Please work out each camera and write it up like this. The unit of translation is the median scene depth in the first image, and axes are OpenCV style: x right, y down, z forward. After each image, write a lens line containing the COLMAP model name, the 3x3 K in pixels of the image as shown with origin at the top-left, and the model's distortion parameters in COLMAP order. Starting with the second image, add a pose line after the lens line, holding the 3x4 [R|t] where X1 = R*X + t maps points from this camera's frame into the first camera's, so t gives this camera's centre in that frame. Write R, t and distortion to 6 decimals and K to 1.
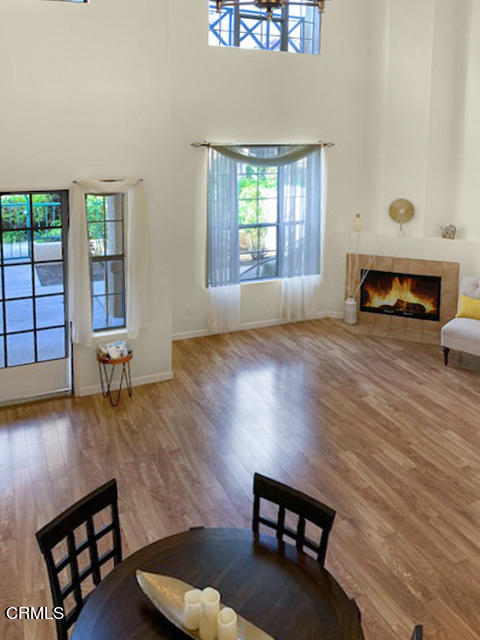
lens RADIAL K [[490.4, 0, 240.0], [0, 490.4, 320.0], [0, 0, 1]] dist [0.035900, -0.006076]
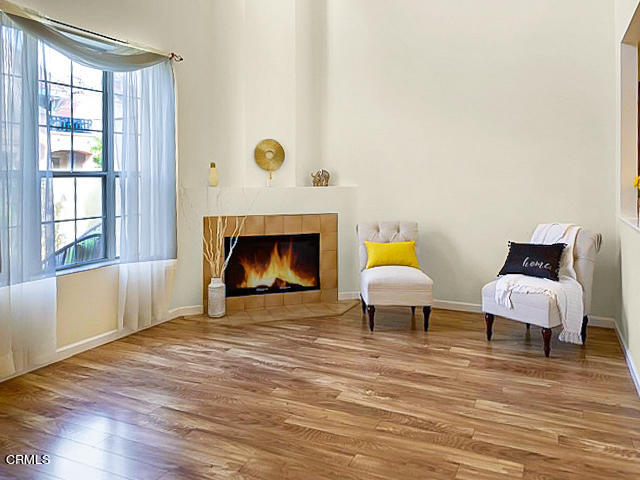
lens RADIAL K [[490.4, 0, 320.2], [0, 490.4, 216.4], [0, 0, 1]] dist [0.035900, -0.006076]
pose [[0.764313, -0.062641, 0.641796, -0.123539], [0.232668, 0.955017, -0.183871, 0.038460], [-0.601408, 0.289860, 0.744506, 0.382267]]
